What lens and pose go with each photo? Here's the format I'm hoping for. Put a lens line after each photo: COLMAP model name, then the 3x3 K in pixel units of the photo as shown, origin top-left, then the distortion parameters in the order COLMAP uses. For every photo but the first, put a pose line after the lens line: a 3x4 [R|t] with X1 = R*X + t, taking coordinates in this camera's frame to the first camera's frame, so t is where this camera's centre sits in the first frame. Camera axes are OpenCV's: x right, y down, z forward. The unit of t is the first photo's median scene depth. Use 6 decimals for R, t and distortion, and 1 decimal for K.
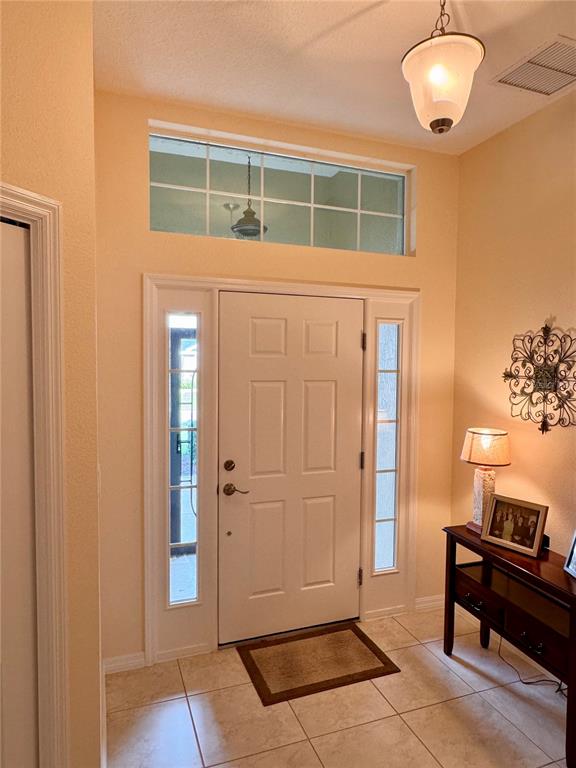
lens RADIAL K [[497.1, 0, 288.0], [0, 497.1, 384.0], [0, 0, 1]] dist [0.001338, 0.002212]
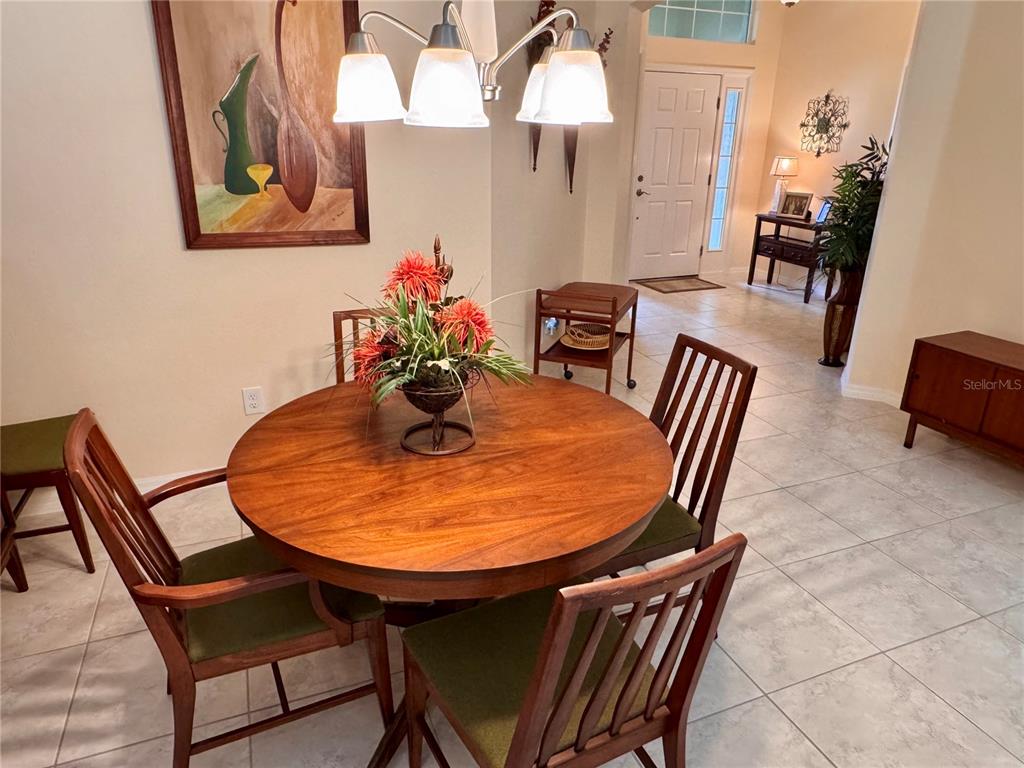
lens RADIAL K [[662.8, 0, 510.0], [0, 662.8, 386.2], [0, 0, 1]] dist [0.001338, 0.002212]
pose [[0.999723, -0.003661, 0.023247, -0.626309], [-0.003788, 0.949921, 0.312467, 0.127396], [-0.023227, -0.312468, 0.949644, -1.438028]]
